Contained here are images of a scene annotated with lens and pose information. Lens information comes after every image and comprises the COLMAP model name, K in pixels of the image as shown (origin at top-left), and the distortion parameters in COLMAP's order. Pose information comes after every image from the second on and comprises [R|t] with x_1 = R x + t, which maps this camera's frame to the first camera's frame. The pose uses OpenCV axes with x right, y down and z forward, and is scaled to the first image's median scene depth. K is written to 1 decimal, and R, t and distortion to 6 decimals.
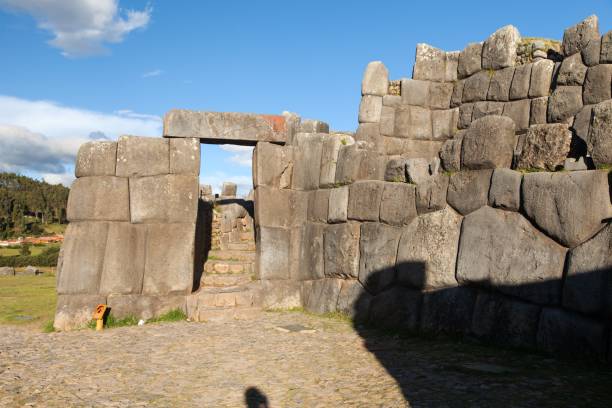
lens RADIAL K [[713.0, 0, 306.9], [0, 713.0, 205.0], [0, 0, 1]] dist [0.090583, 0.000000]
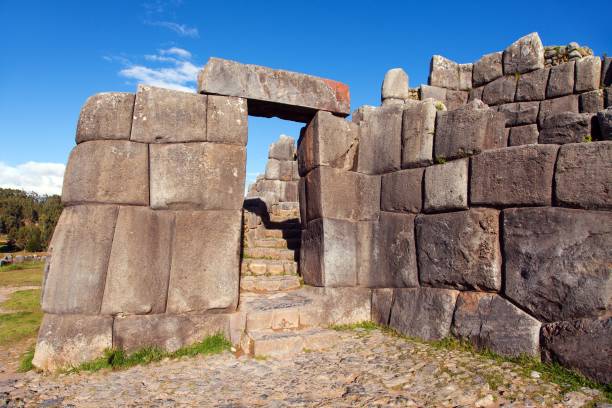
lens RADIAL K [[406.6, 0, 305.4], [0, 406.6, 207.7], [0, 0, 1]] dist [-0.088645, 0.009698]
pose [[0.993666, 0.013752, 0.111529, -0.135402], [-0.010593, 0.999527, -0.028867, 0.032514], [-0.111873, 0.027503, 0.993342, 0.578085]]
